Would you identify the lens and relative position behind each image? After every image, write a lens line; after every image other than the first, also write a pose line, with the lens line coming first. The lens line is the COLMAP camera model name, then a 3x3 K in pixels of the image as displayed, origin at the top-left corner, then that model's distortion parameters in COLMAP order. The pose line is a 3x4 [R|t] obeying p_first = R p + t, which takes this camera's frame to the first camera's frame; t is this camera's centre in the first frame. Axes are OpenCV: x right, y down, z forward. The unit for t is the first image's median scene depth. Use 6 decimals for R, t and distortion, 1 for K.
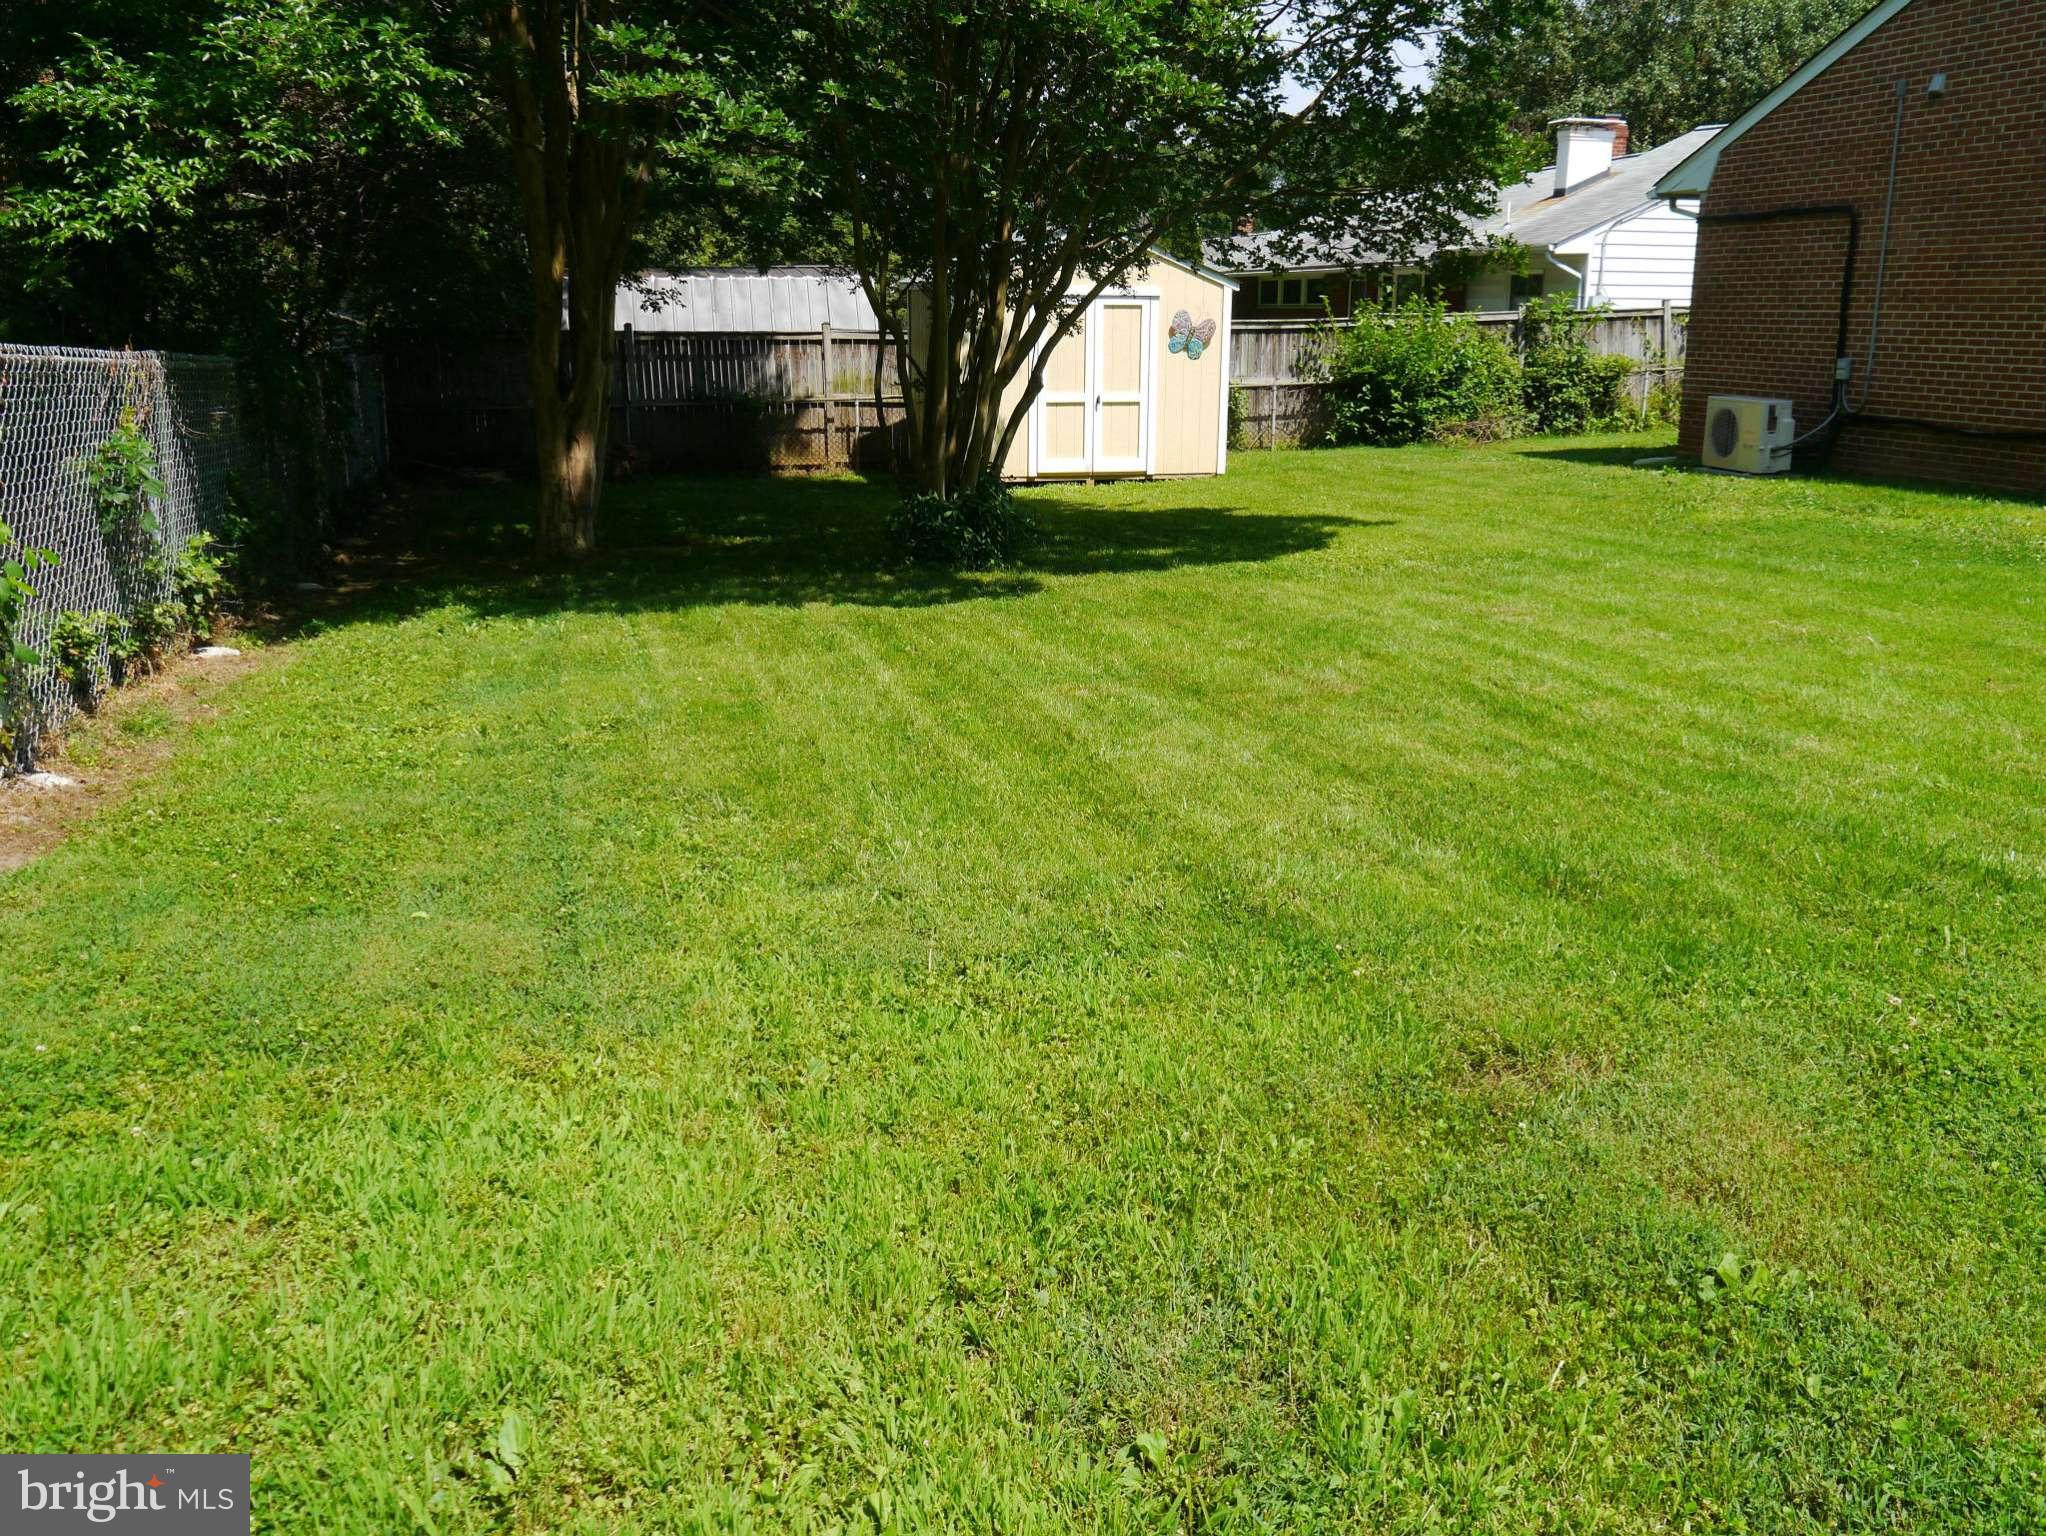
lens RADIAL K [[1699.0, 0, 1111.6], [0, 1699.0, 770.4], [0, 0, 1]] dist [-0.035103, 0.015002]
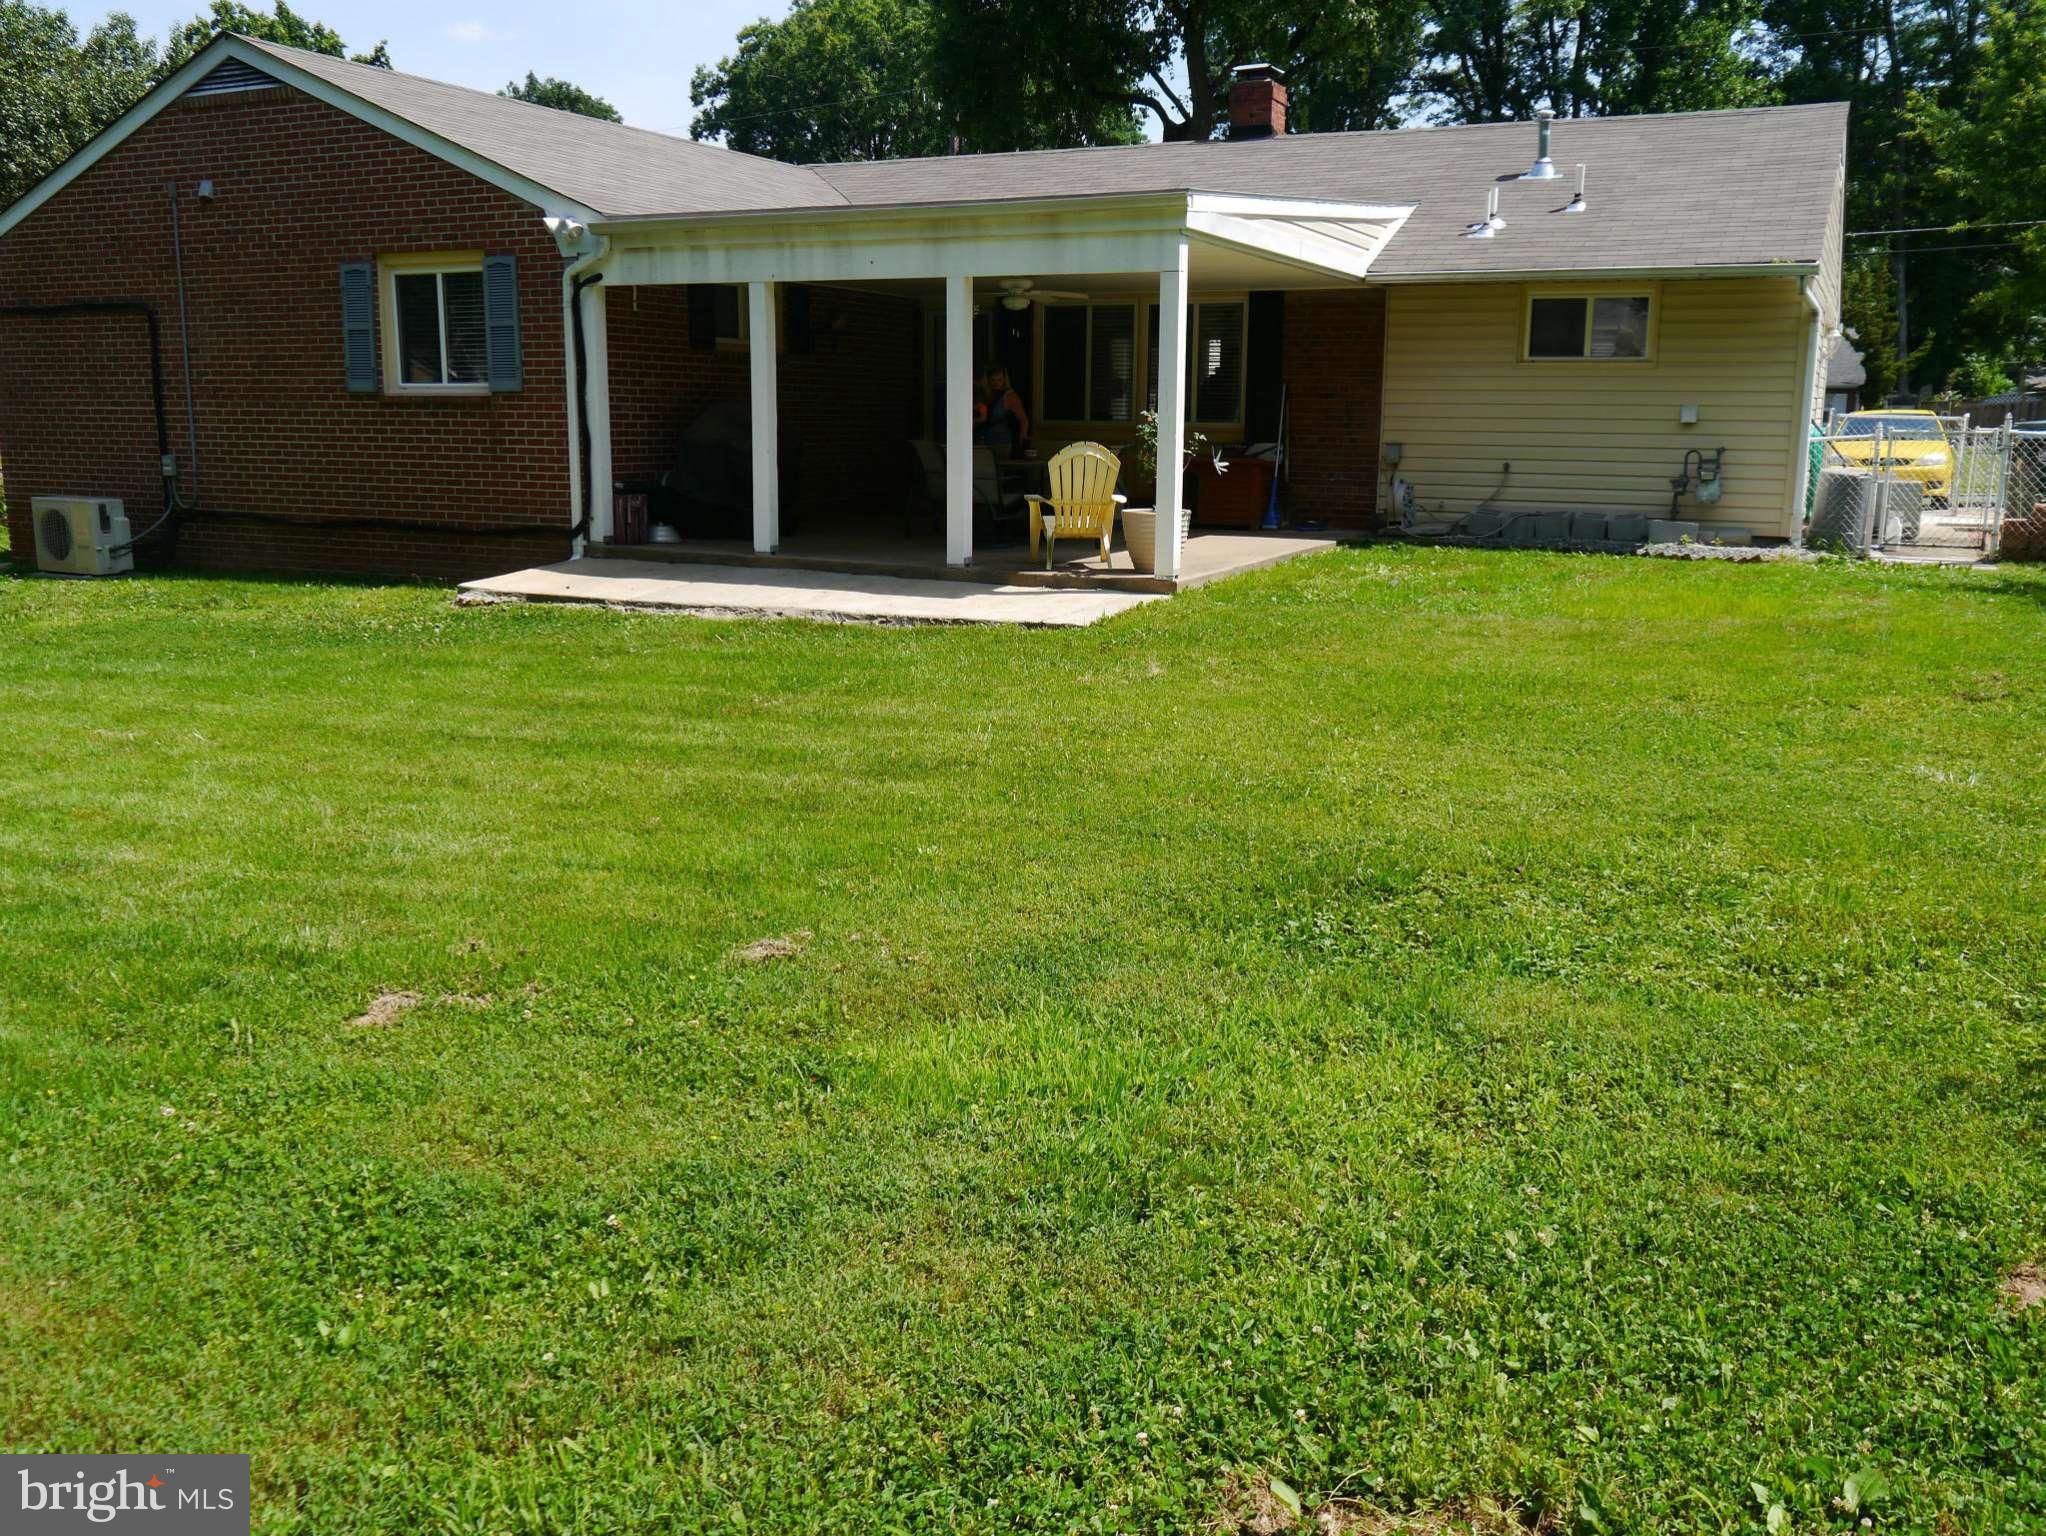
lens RADIAL K [[1663.1, 0, 1023.0], [0, 1663.1, 768.0], [0, 0, 1]] dist [-0.024957, 0.008242]
pose [[0.667140, -0.150604, 0.729550, 0.026819], [0.186573, 0.981917, 0.032089, 0.000320], [-0.721190, 0.114707, 0.683175, -0.009176]]
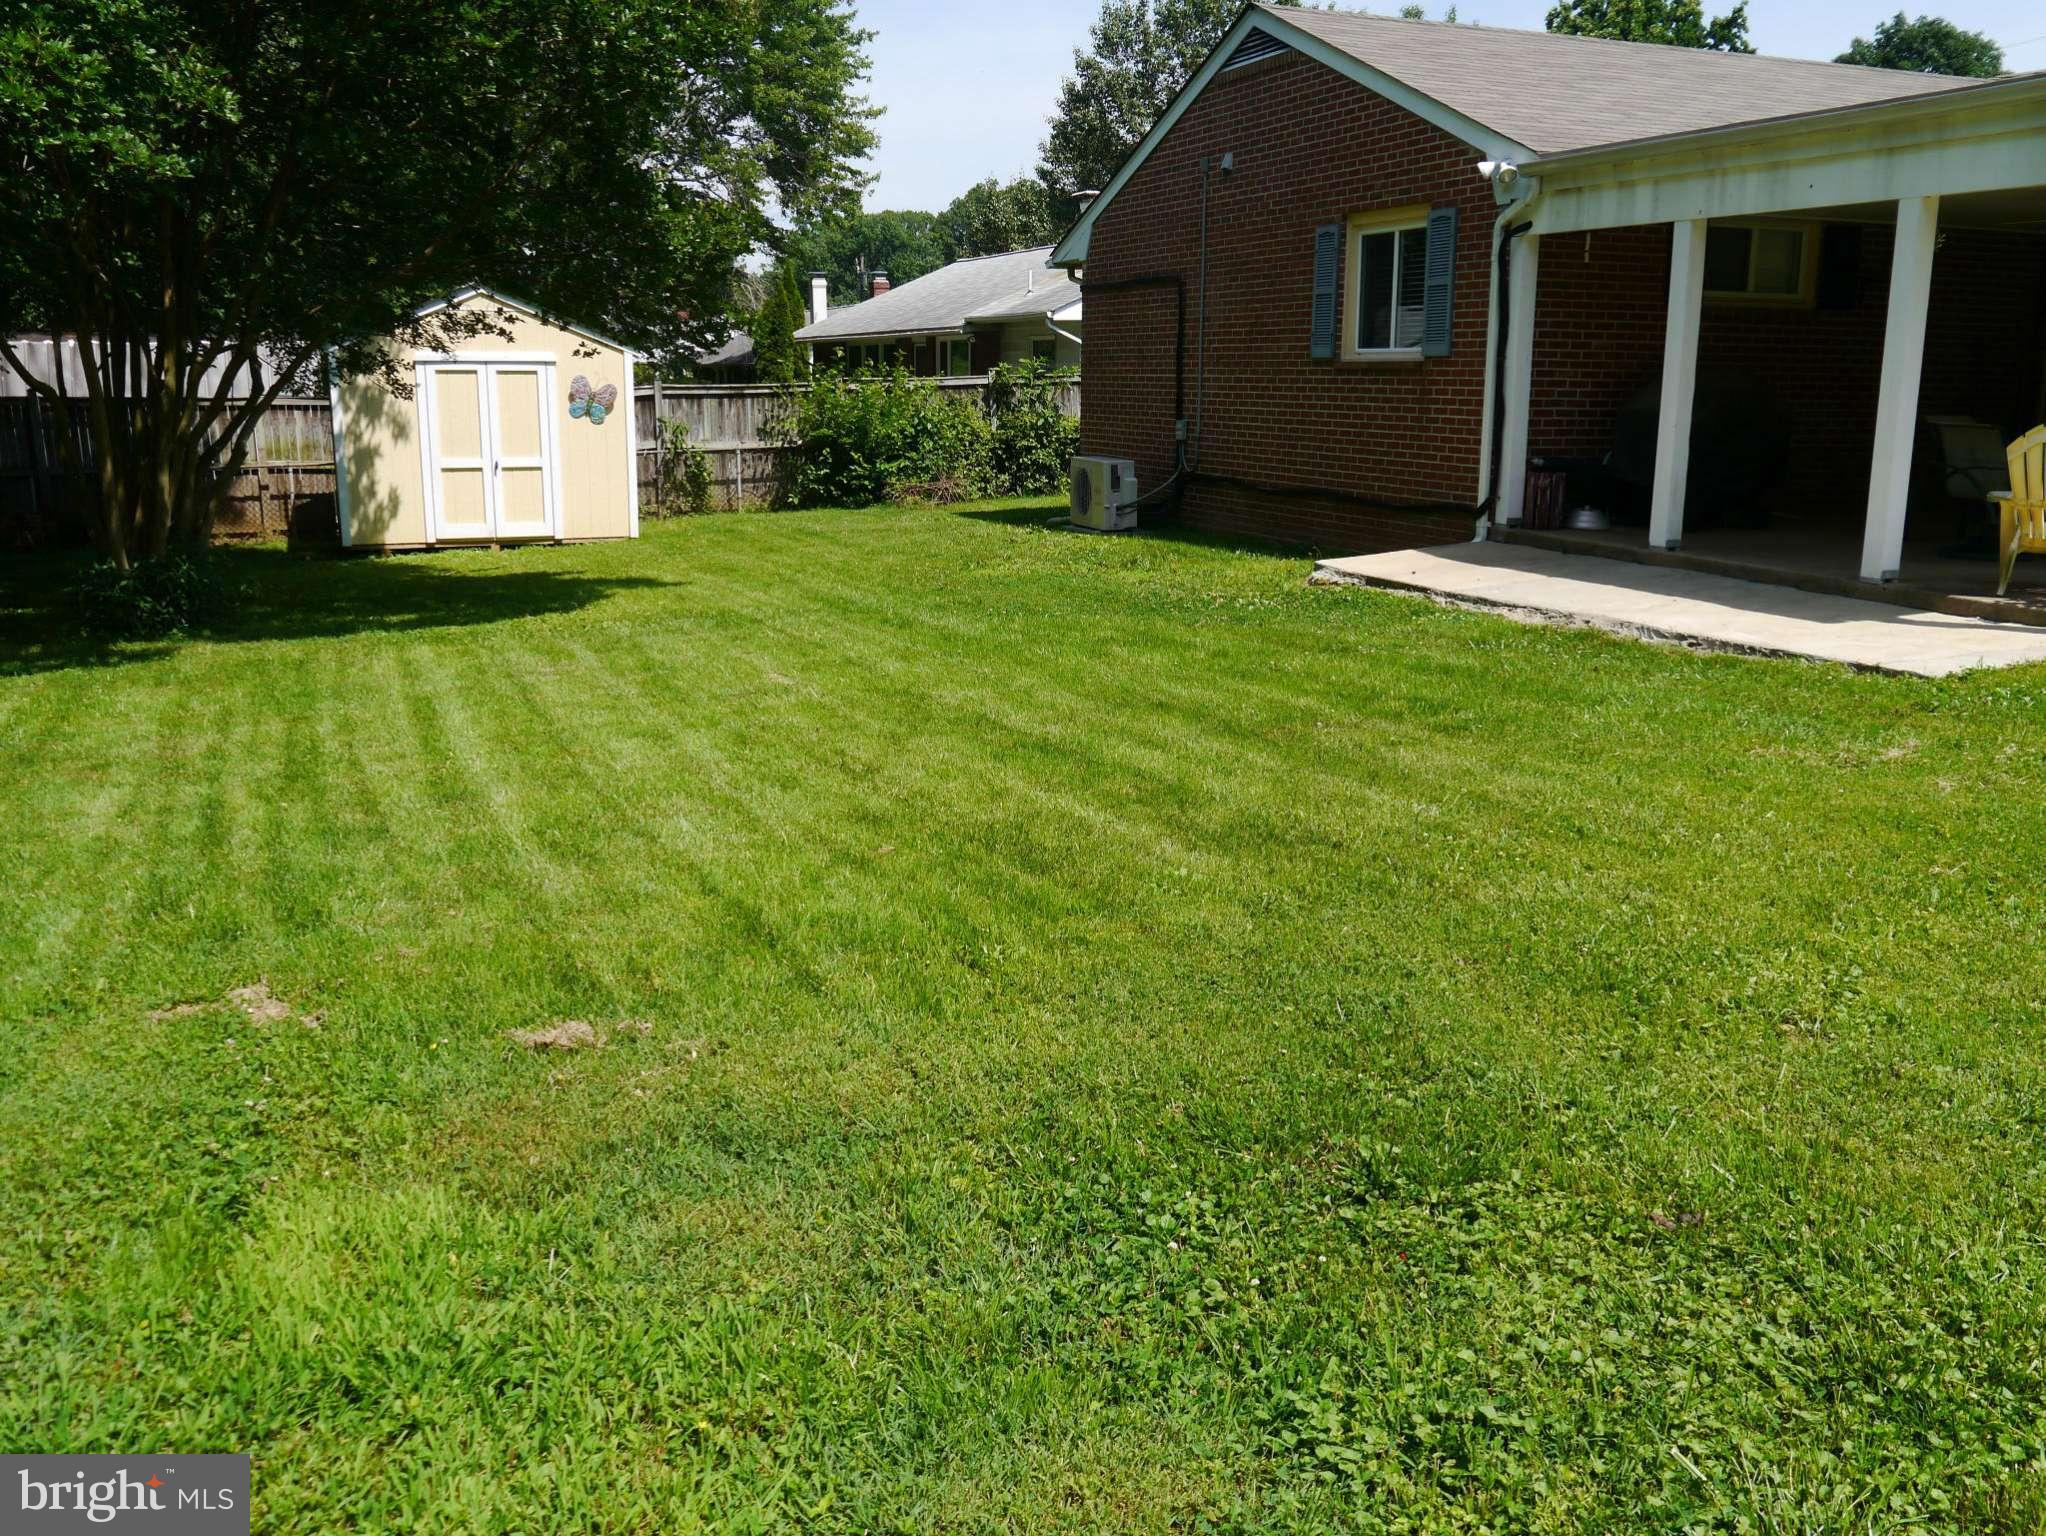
lens RADIAL K [[1695.6, 0, 1029.6], [0, 1695.6, 770.8], [0, 0, 1]] dist [-0.041858, 0.016485]
pose [[0.991212, -0.027255, 0.129448, 0.170858], [0.031769, 0.998952, -0.032936, 0.003594], [-0.128415, 0.036759, 0.991039, -0.015897]]
